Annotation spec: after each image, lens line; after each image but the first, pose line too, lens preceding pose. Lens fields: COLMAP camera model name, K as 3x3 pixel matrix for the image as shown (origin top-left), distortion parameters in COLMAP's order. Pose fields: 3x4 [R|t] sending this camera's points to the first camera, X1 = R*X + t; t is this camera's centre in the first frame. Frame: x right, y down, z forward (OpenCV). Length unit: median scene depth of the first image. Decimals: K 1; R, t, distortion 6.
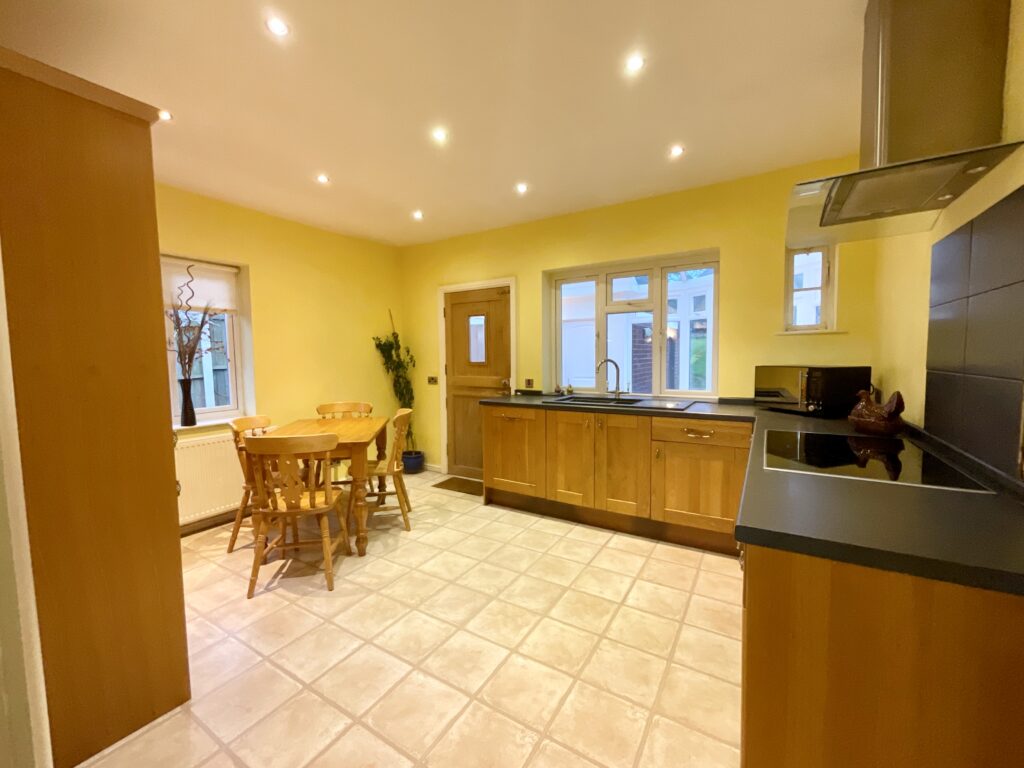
lens RADIAL K [[413.9, 0, 511.1], [0, 413.9, 382.9], [0, 0, 1]] dist [-0.012522, 0.000095]
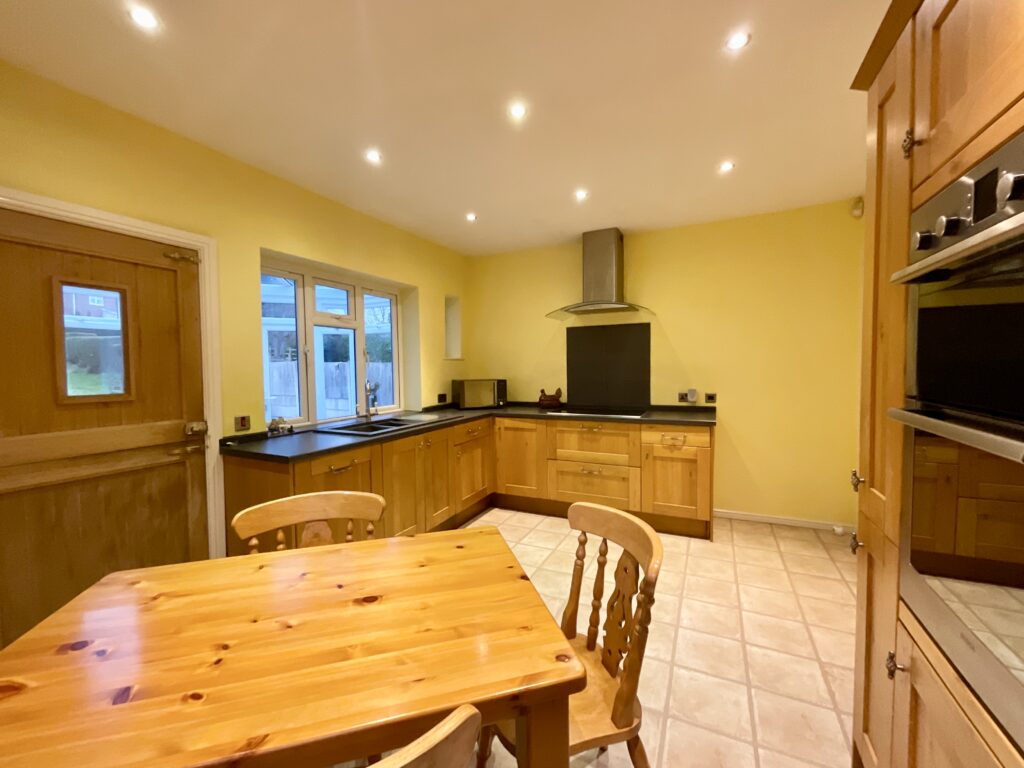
lens RADIAL K [[413.9, 0, 511.1], [0, 413.9, 382.9], [0, 0, 1]] dist [-0.012522, 0.000095]
pose [[-0.095075, -0.025862, 0.995134, -1.056435], [0.081760, 0.996082, 0.033698, -0.082764], [-0.992107, 0.084566, -0.092588, 1.181657]]
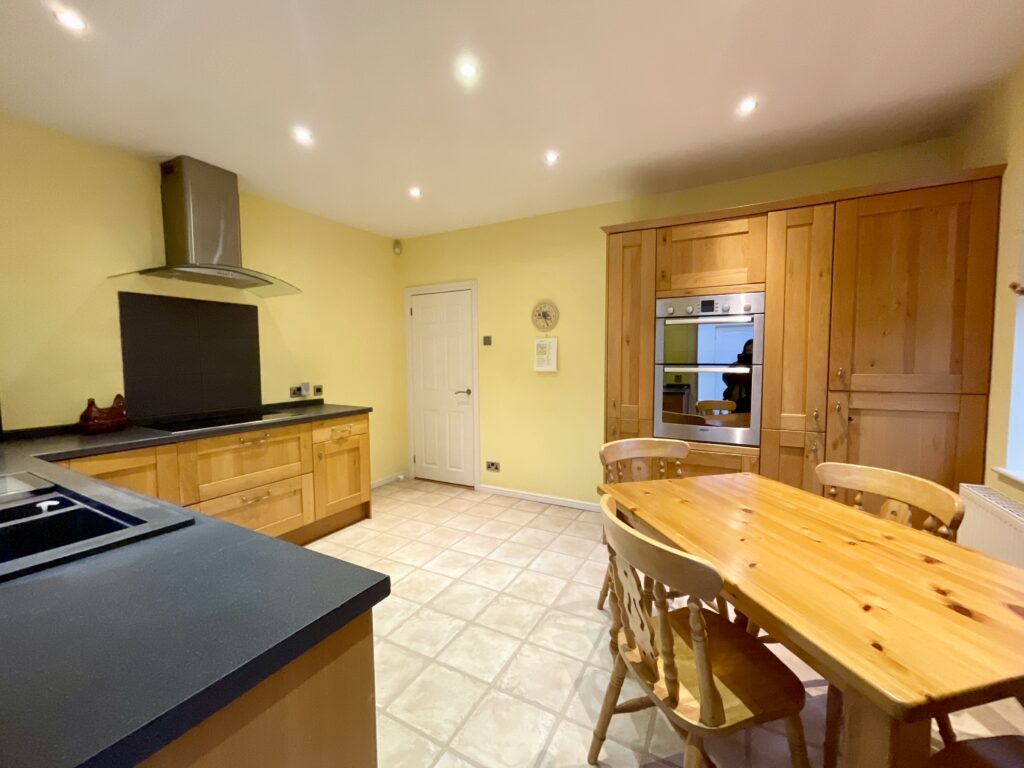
lens RADIAL K [[413.9, 0, 511.1], [0, 413.9, 382.9], [0, 0, 1]] dist [-0.012522, 0.000095]
pose [[-0.998477, 0.022947, -0.050177, -0.207475], [0.016433, 0.991820, 0.126582, -0.126757], [0.052671, 0.125564, -0.990686, 1.898115]]
